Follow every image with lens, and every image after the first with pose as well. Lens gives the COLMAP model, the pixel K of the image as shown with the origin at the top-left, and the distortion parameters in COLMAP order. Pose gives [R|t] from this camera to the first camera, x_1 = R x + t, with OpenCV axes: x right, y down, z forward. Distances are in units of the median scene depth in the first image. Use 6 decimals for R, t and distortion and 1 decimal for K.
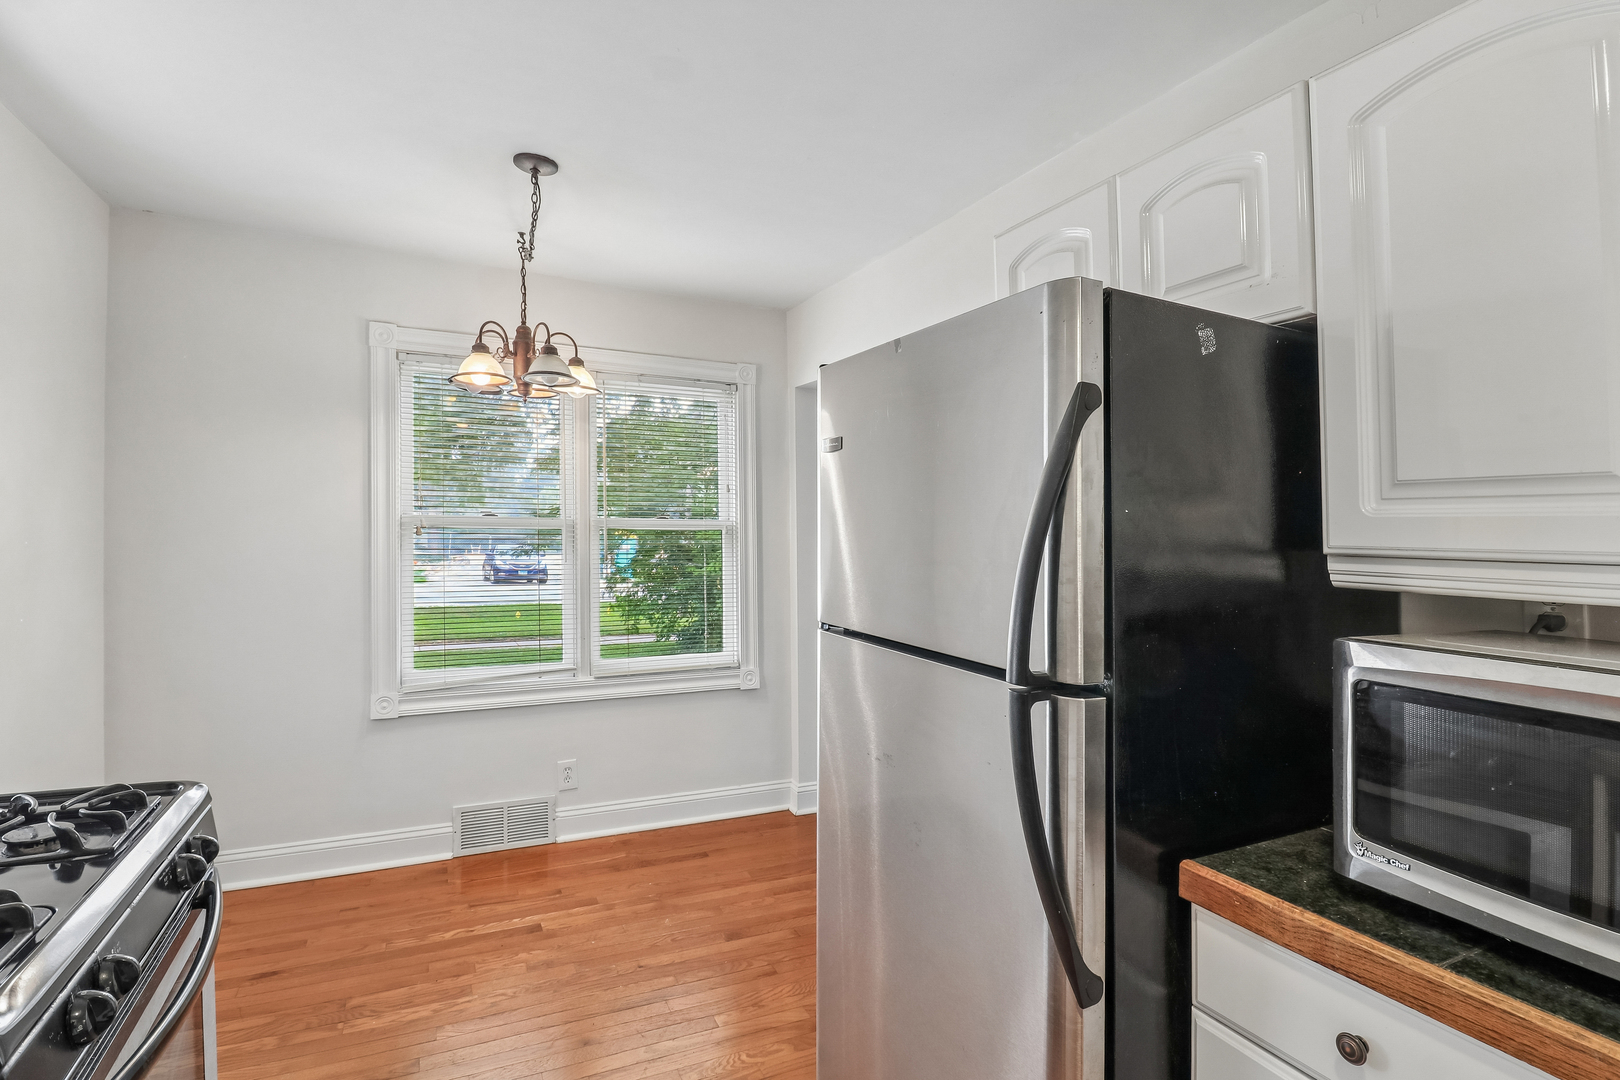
lens RADIAL K [[757.4, 0, 755.7], [0, 757.4, 547.3], [0, 0, 1]] dist [-0.002308, -0.006094]
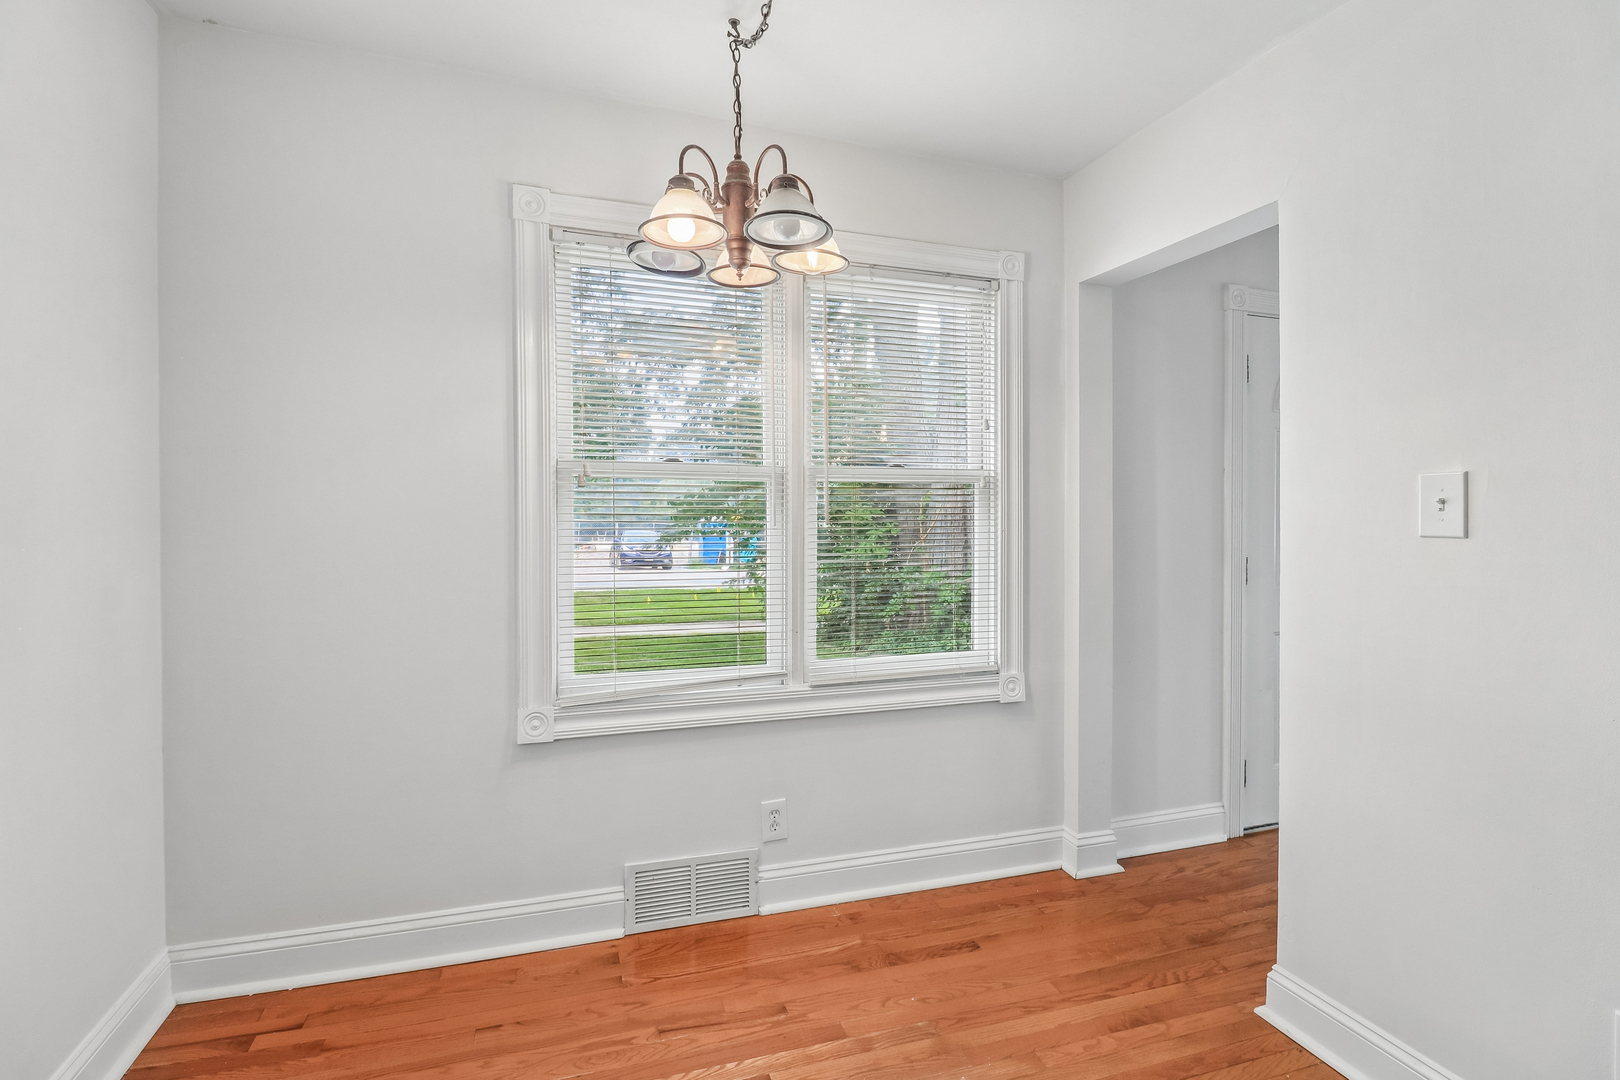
lens RADIAL K [[757.4, 0, 791.5], [0, 757.4, 526.7], [0, 0, 1]] dist [-0.002308, -0.006094]
pose [[0.993865, -0.005445, -0.110462, -0.160724], [0.004522, 0.999953, -0.008605, 0.028056], [0.110504, 0.008053, 0.993843, 0.298758]]
